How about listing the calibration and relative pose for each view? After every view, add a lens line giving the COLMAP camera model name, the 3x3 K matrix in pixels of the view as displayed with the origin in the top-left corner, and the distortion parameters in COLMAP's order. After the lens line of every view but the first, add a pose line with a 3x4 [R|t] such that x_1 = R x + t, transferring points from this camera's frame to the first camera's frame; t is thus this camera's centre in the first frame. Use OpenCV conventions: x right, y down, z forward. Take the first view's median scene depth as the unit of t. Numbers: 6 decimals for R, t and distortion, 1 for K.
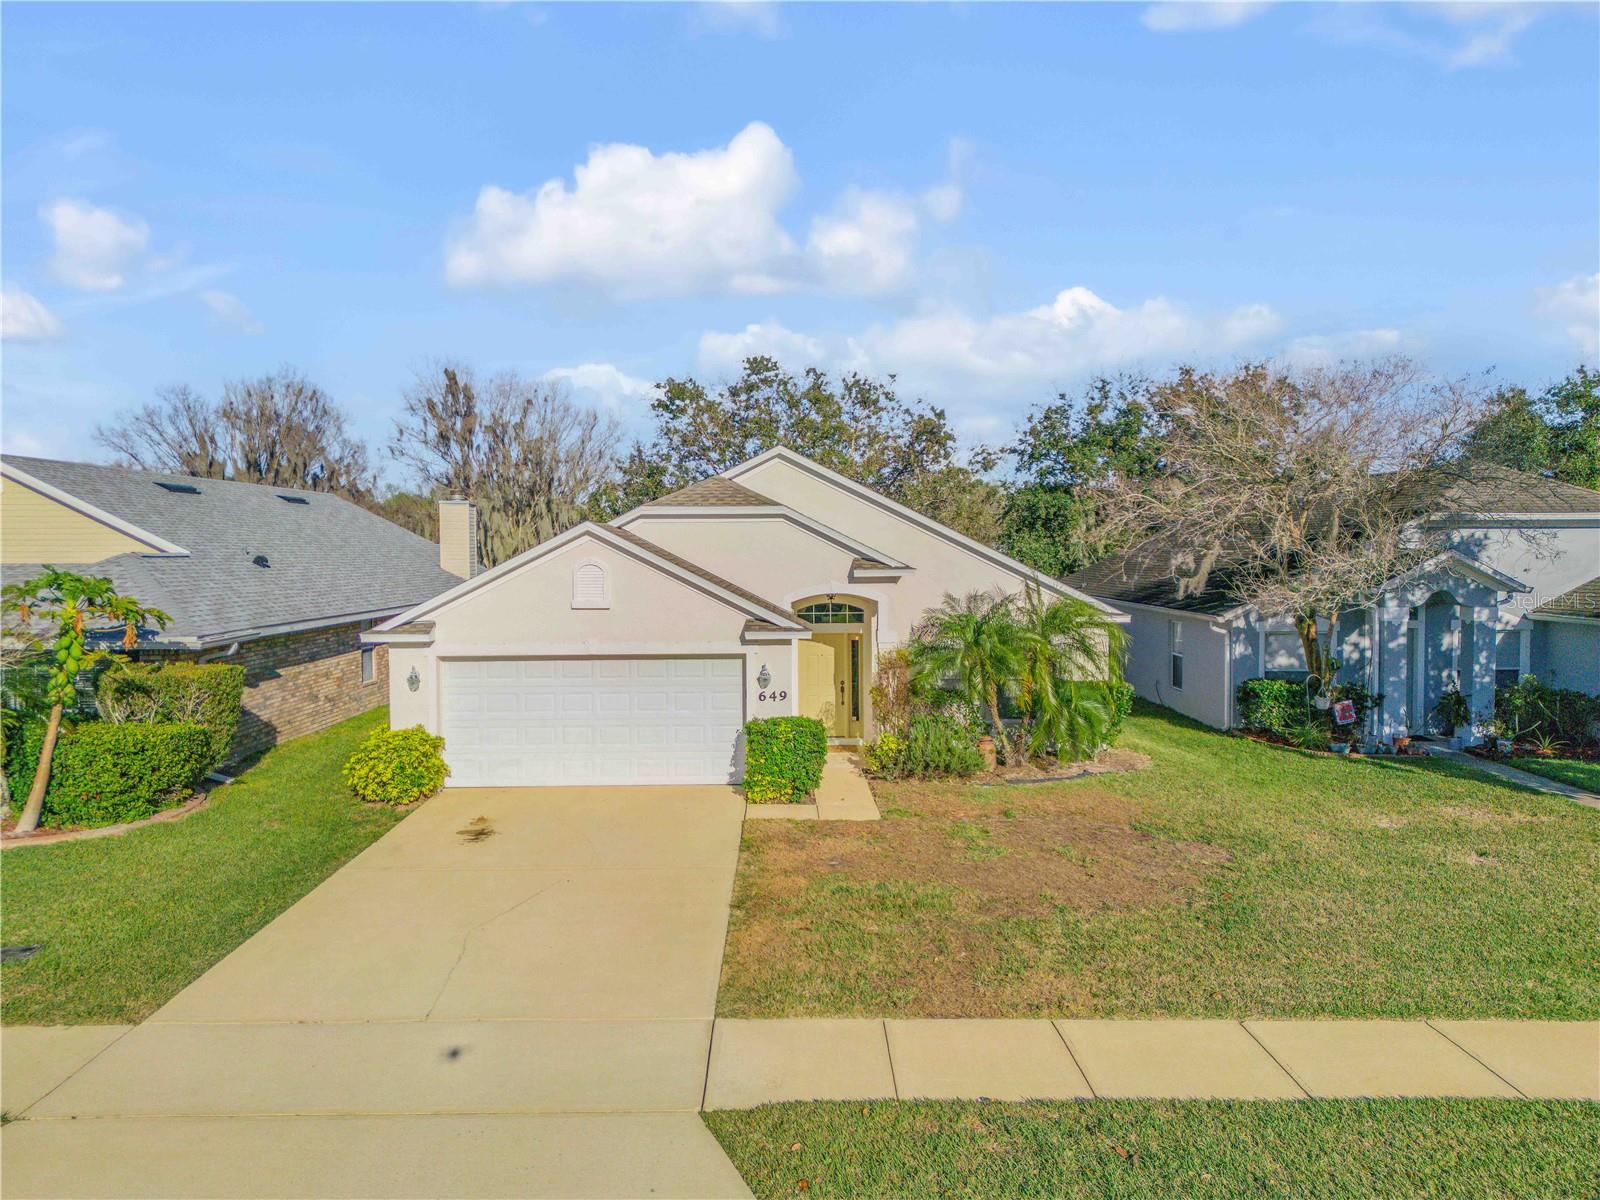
lens RADIAL K [[1117.8, 0, 800.0], [0, 1117.8, 600.0], [0, 0, 1]] dist [0.087136, -0.084133]
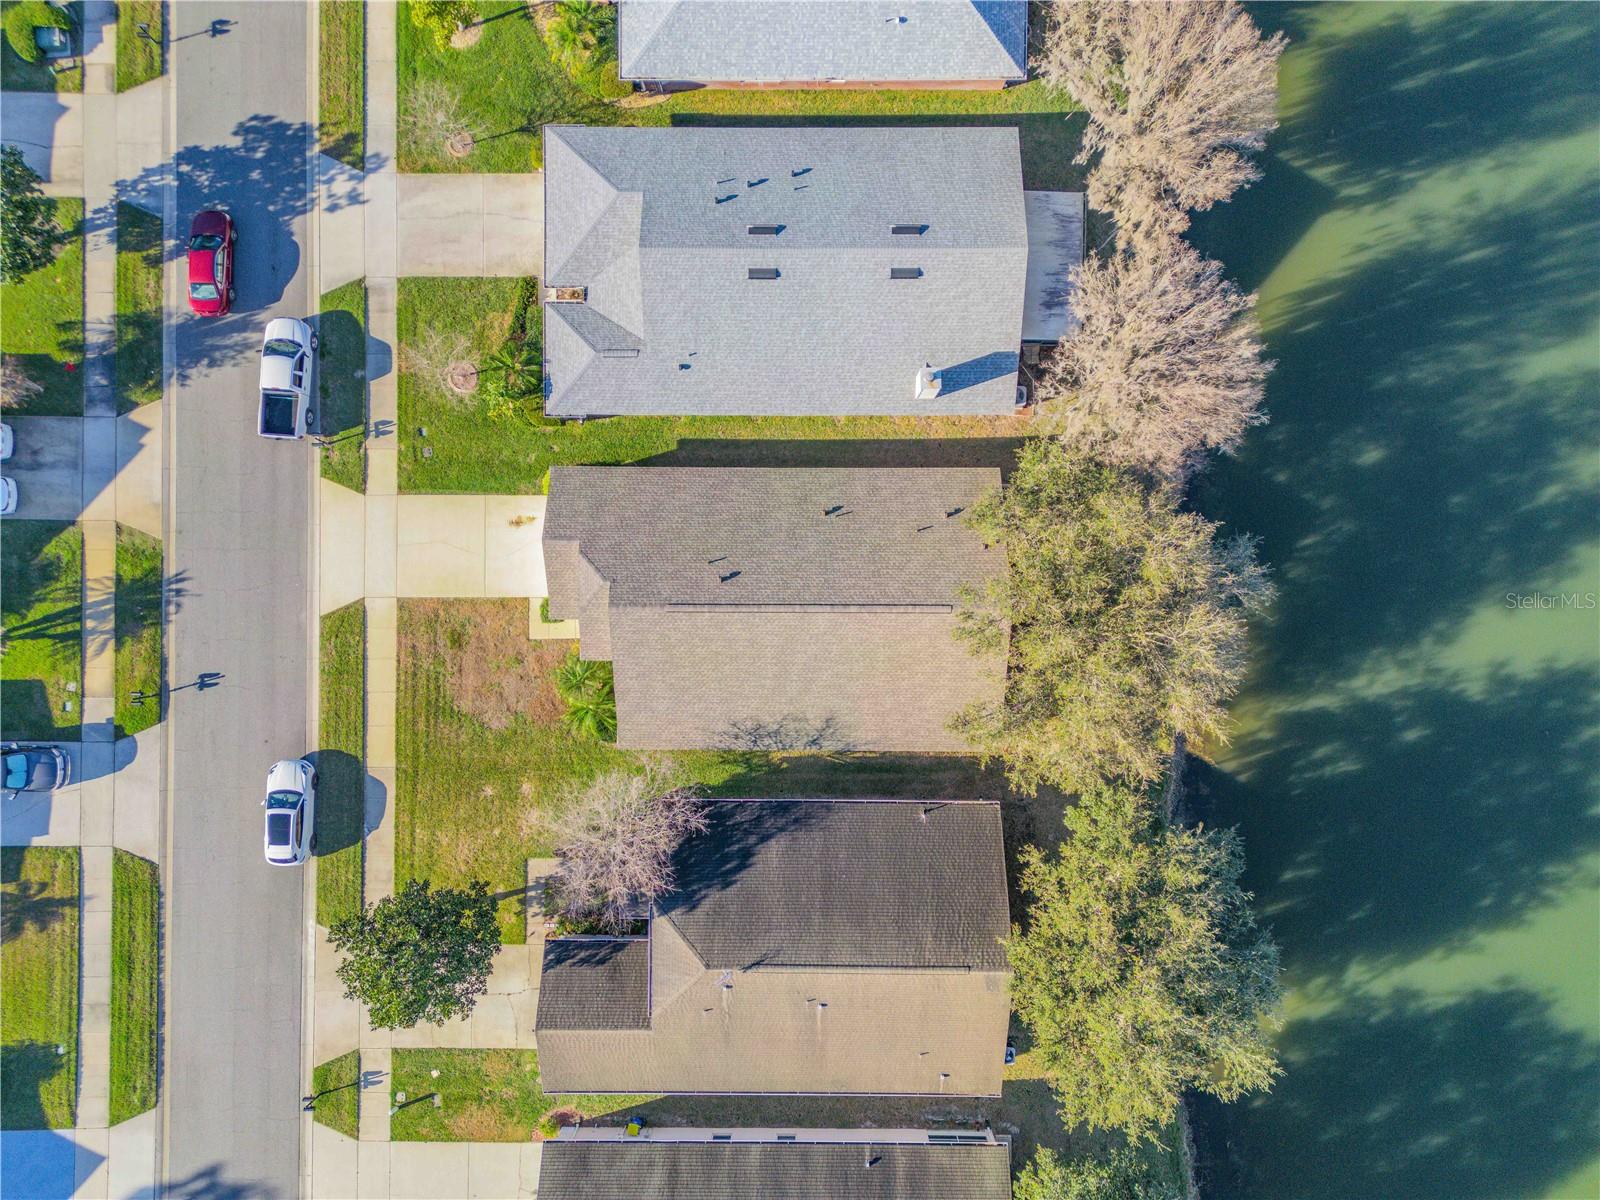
lens RADIAL K [[1117.8, 0, 800.0], [0, 1117.8, 600.0], [0, 0, 1]] dist [0.087136, -0.084133]
pose [[-0.011964, 0.999918, -0.004647, -0.033184], [-0.038214, 0.004187, 0.999261, -2.810788], [0.999198, 0.012132, 0.038161, 1.485004]]
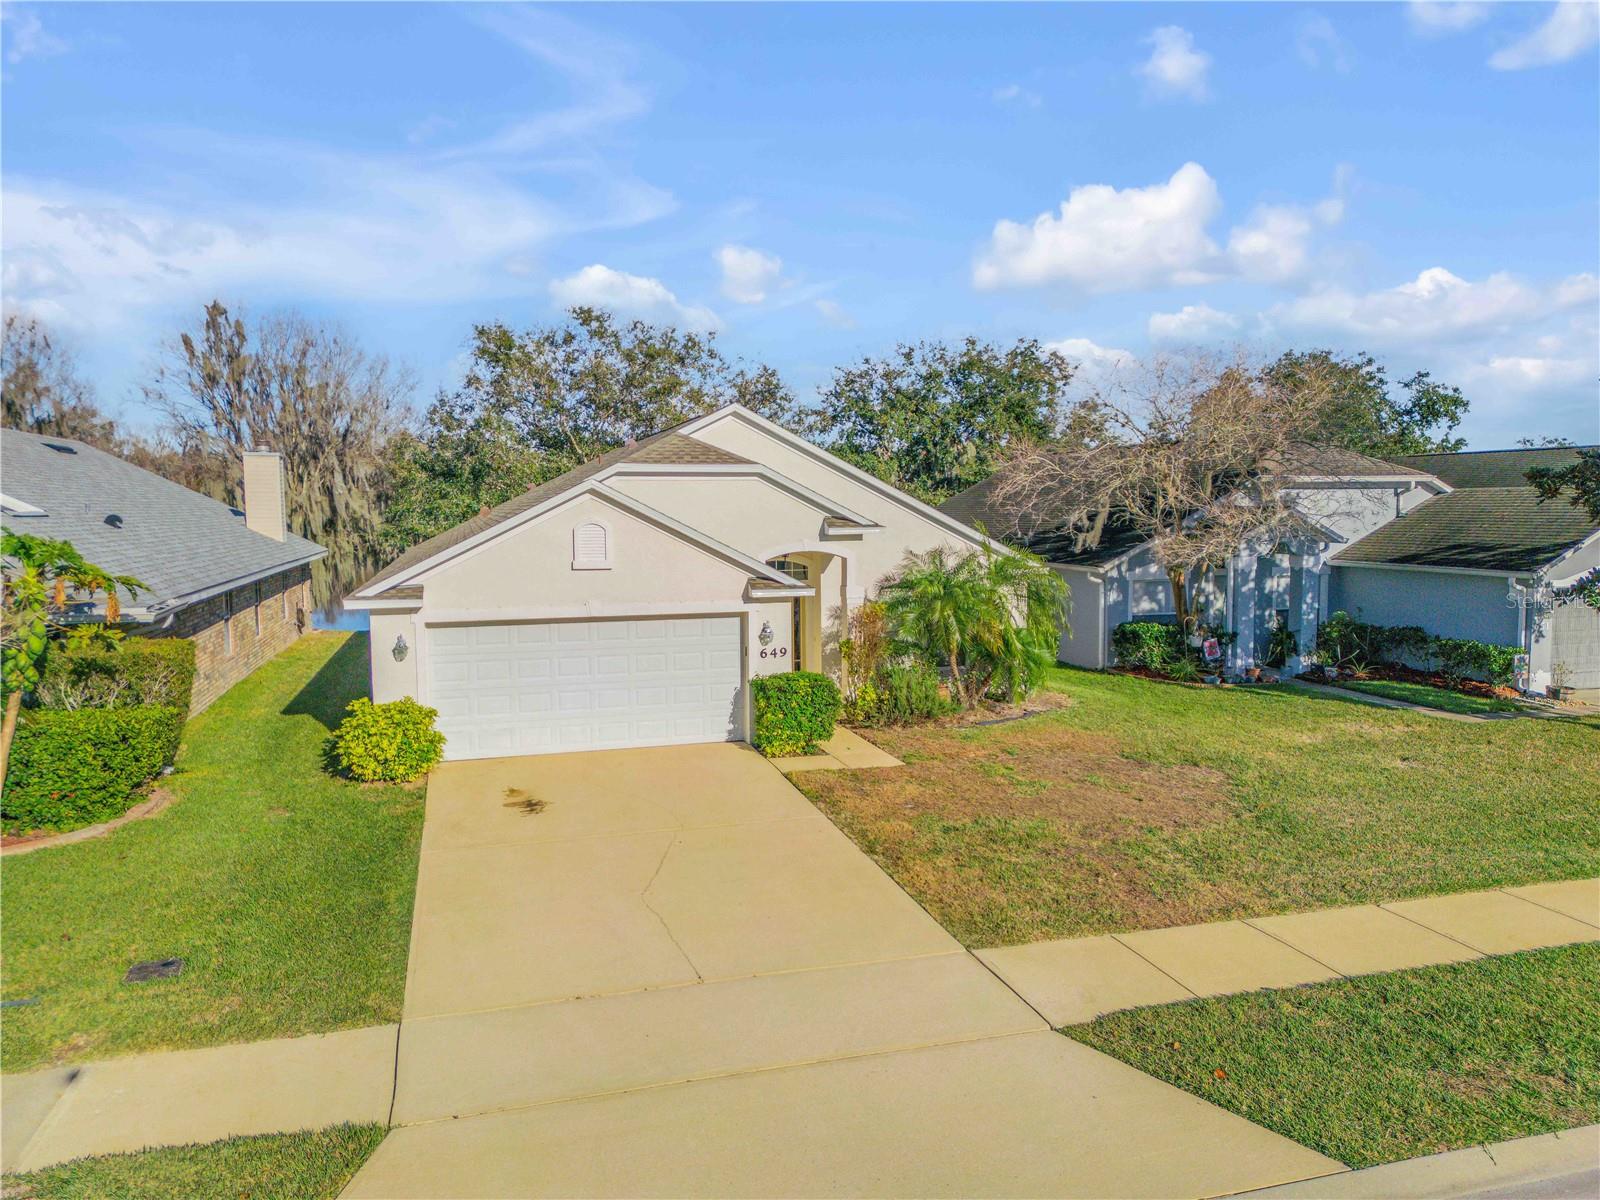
lens RADIAL K [[1117.8, 0, 800.0], [0, 1117.8, 600.0], [0, 0, 1]] dist [0.087136, -0.084133]
pose [[0.960708, -0.023909, 0.276531, -0.276404], [0.013509, 0.999130, 0.039451, -0.001510], [-0.277233, -0.034165, 0.960195, 0.019390]]
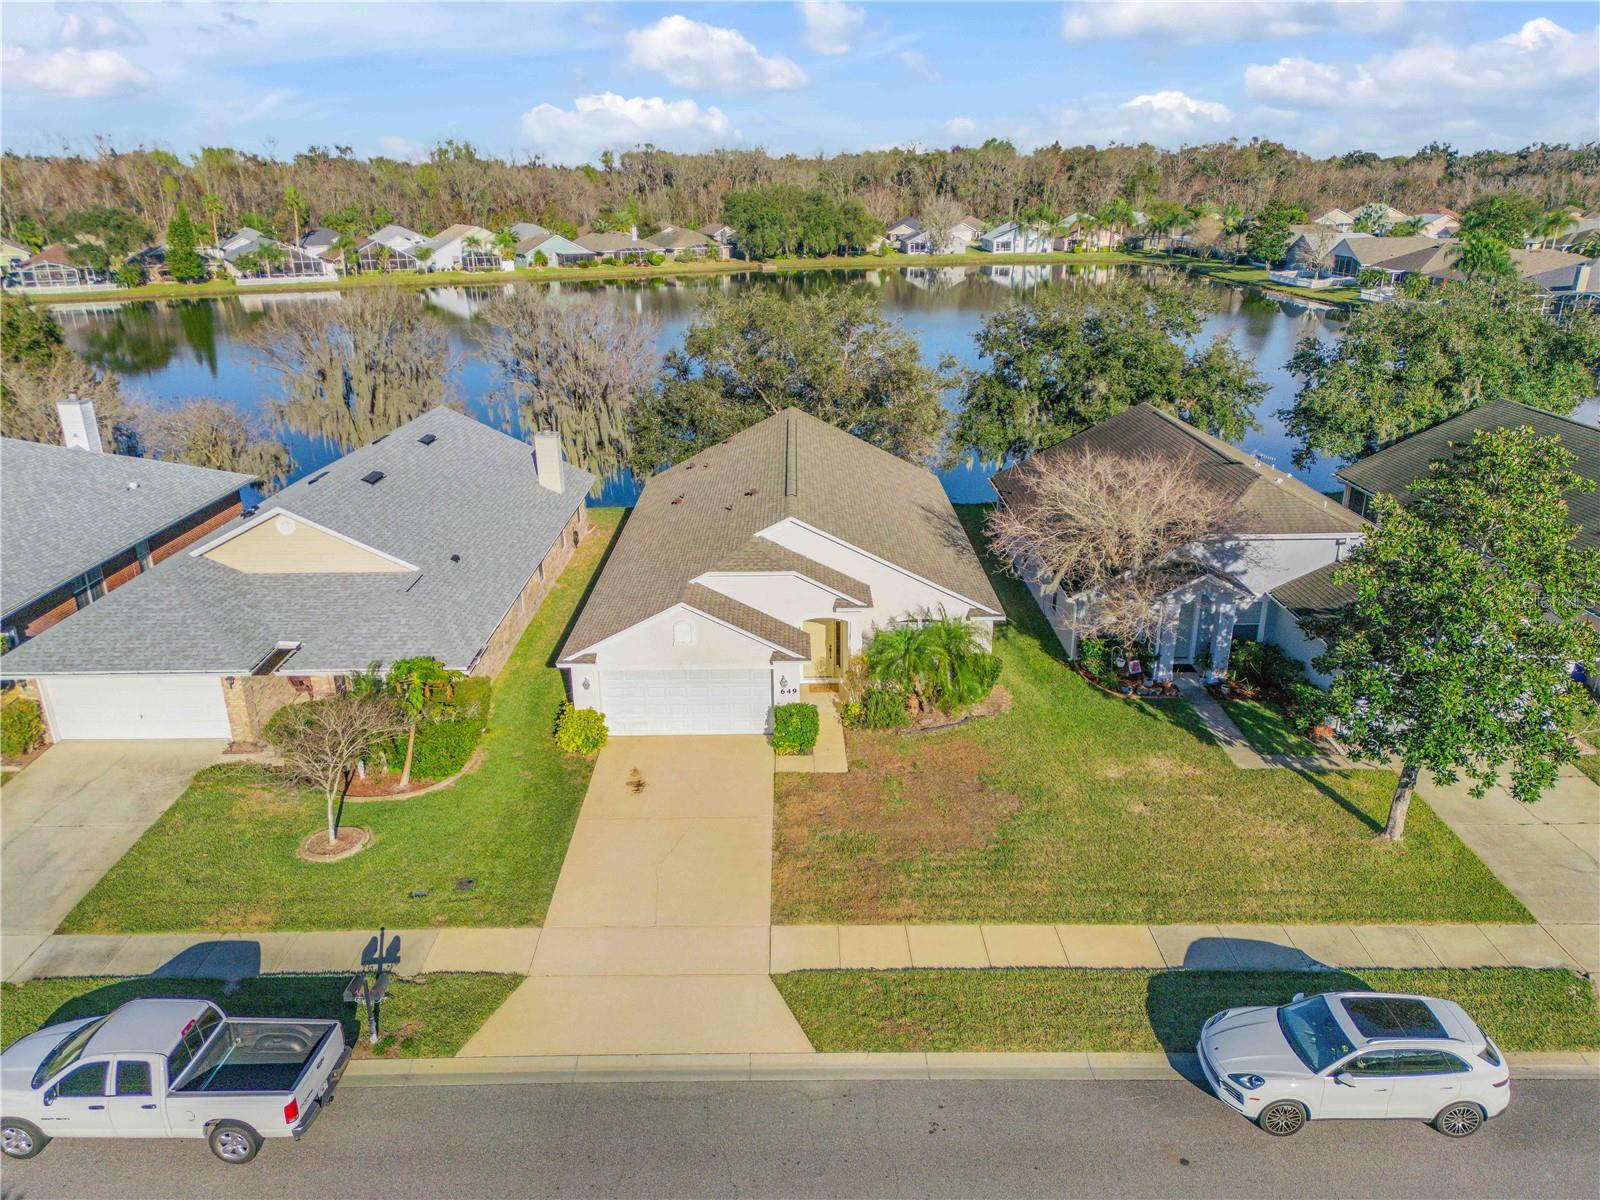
lens RADIAL K [[1117.8, 0, 800.0], [0, 1117.8, 600.0], [0, 0, 1]] dist [0.087136, -0.084133]
pose [[0.999989, -0.002686, -0.003962, 0.000651], [0.003768, 0.952154, 0.305594, -0.578235], [0.002951, -0.305605, 0.952154, -0.619106]]
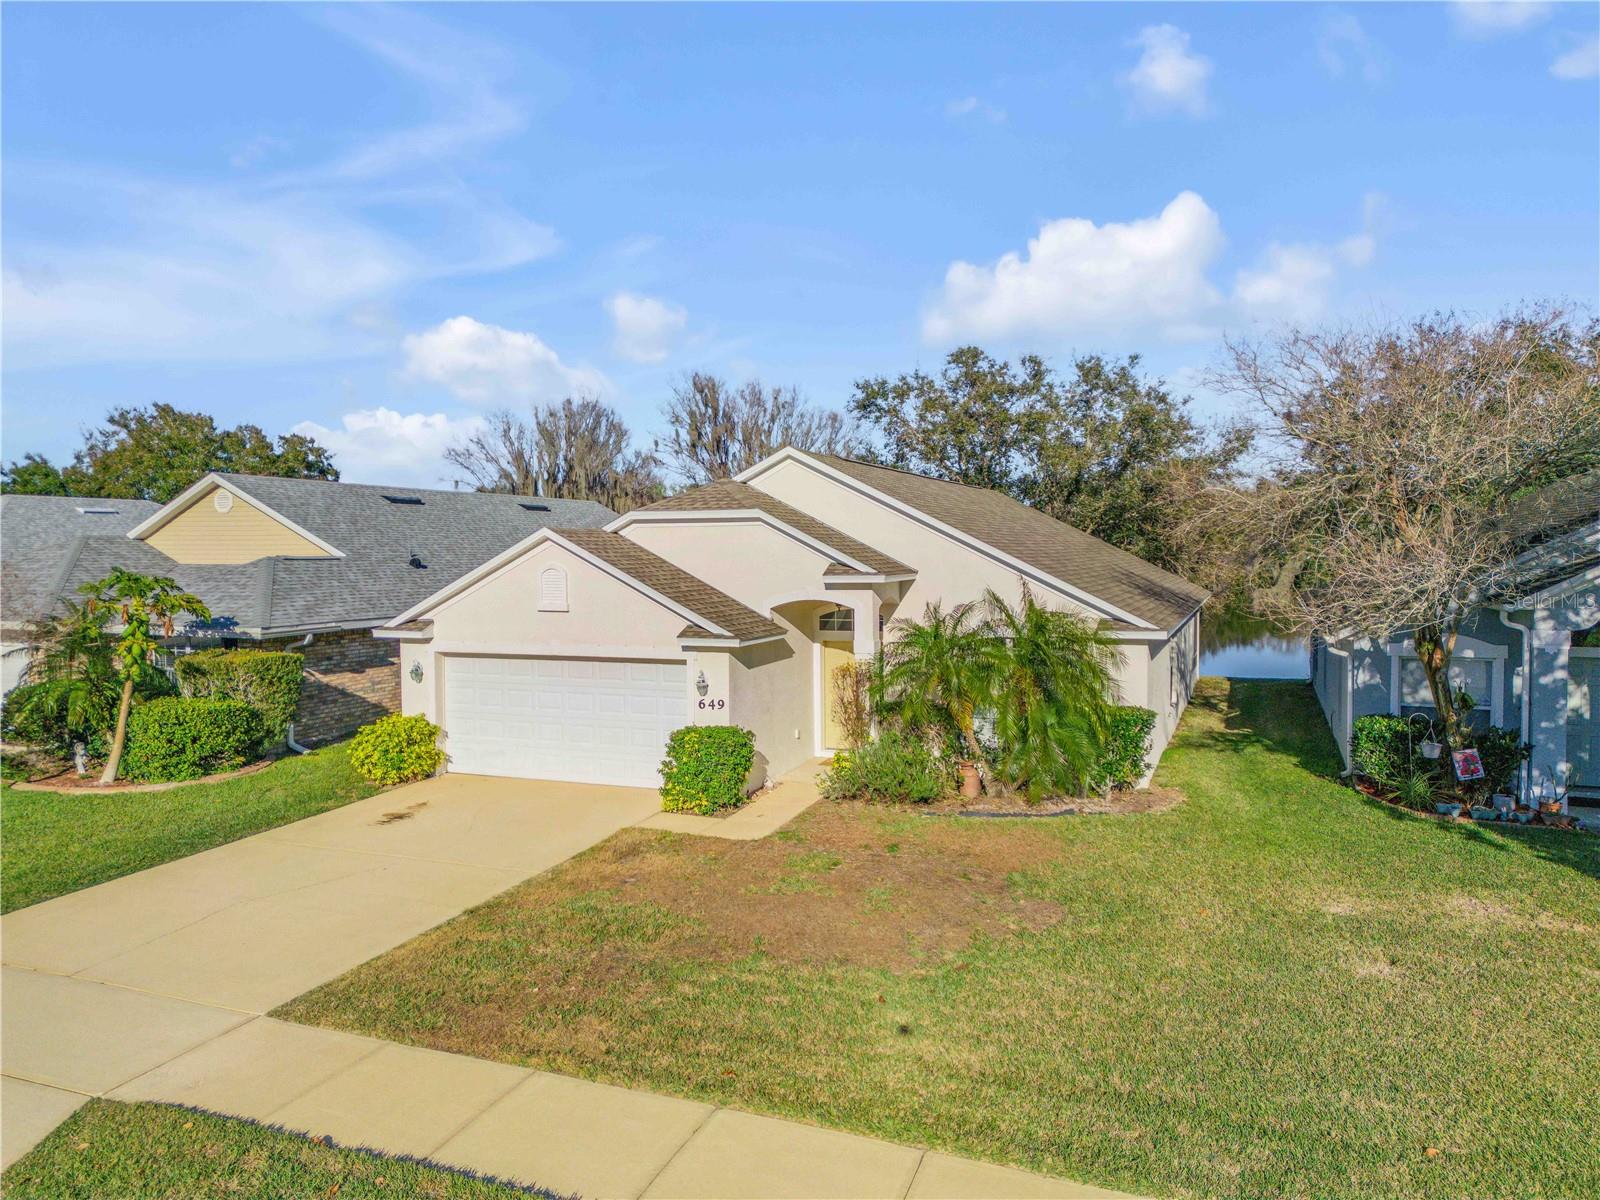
lens RADIAL K [[1117.8, 0, 800.0], [0, 1117.8, 600.0], [0, 0, 1]] dist [0.087136, -0.084133]
pose [[0.924256, 0.016971, -0.381397, 0.412419], [-0.016249, 0.999855, 0.005112, -0.011397], [0.381428, 0.001473, 0.924397, 0.121888]]
